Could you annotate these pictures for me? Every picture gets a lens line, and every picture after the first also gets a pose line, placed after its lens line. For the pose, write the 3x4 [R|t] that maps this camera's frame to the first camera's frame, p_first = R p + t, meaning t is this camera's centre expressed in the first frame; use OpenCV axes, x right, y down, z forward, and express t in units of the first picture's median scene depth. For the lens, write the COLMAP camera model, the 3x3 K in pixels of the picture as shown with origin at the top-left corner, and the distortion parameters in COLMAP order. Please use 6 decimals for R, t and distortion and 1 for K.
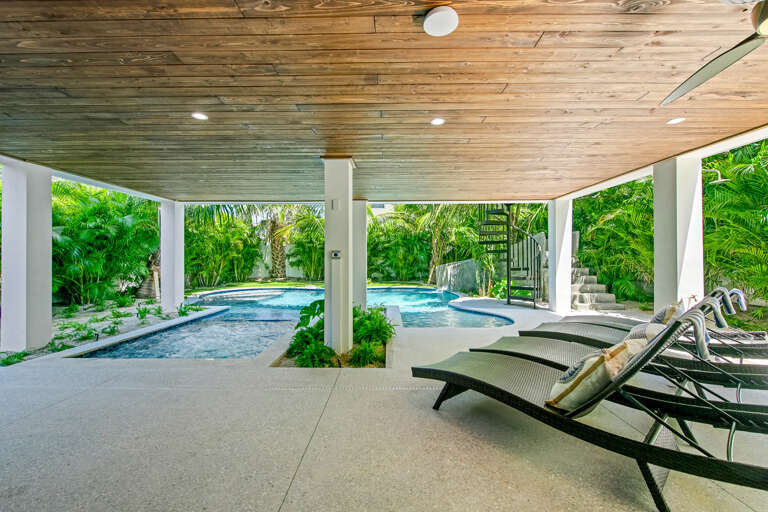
lens RADIAL K [[309.1, 0, 384.5], [0, 309.1, 257.4], [0, 0, 1]] dist [0.001347, -0.000449]
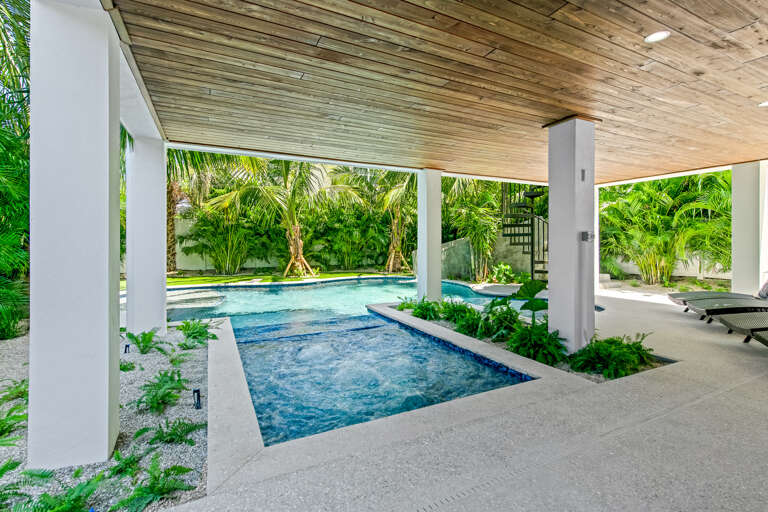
lens RADIAL K [[359.9, 0, 386.6], [0, 359.9, 241.1], [0, 0, 1]] dist [0.002371, 0.000299]
pose [[0.888014, 0.002600, 0.459808, -0.358099], [-0.001867, 0.999996, -0.002049, 0.002373], [-0.459812, 0.000961, 0.888016, 0.131523]]
